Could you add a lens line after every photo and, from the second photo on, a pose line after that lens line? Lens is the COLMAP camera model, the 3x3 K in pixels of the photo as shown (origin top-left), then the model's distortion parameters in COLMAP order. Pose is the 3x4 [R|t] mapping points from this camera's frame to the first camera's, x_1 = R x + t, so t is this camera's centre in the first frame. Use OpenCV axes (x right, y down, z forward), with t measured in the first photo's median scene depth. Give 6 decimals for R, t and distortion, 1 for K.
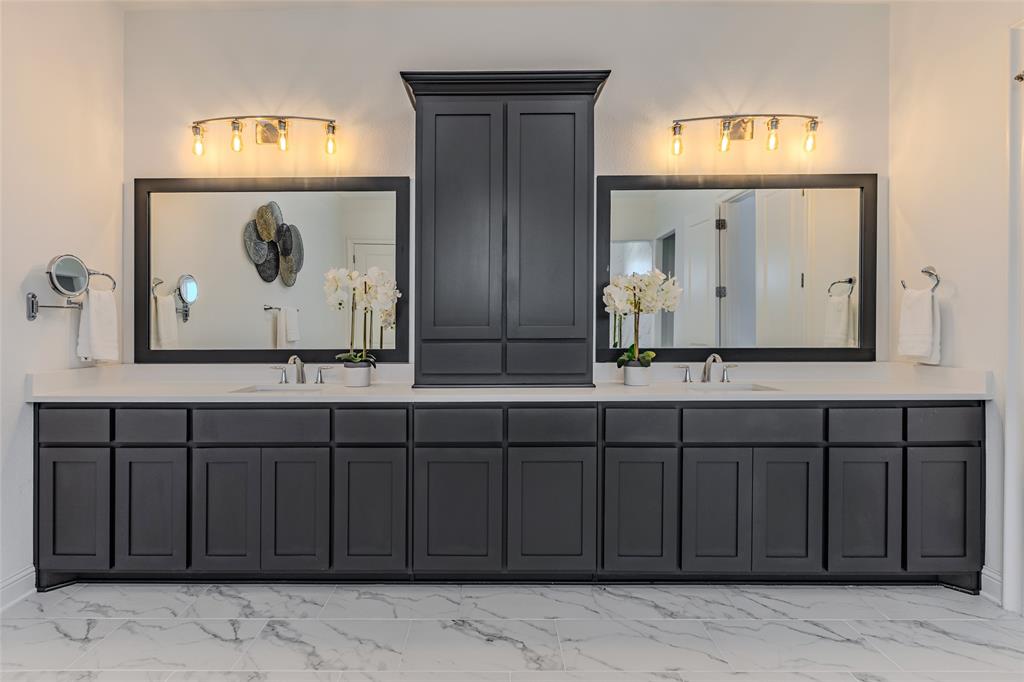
lens RADIAL K [[475.7, 0, 483.7], [0, 475.7, 325.0], [0, 0, 1]] dist [0.002338, -0.000624]
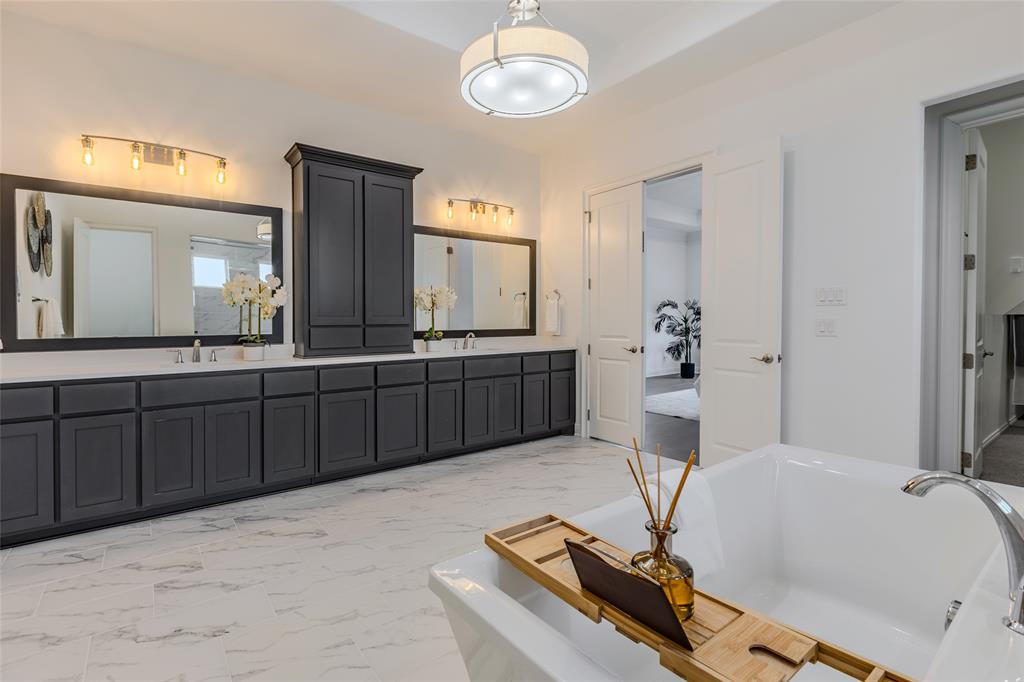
lens RADIAL K [[475.7, 0, 483.7], [0, 475.7, 325.0], [0, 0, 1]] dist [0.002338, -0.000624]
pose [[0.808441, -0.007435, 0.588530, -0.538682], [0.004842, 0.999970, 0.005982, 0.021202], [-0.588557, -0.001986, 0.808453, -0.489219]]
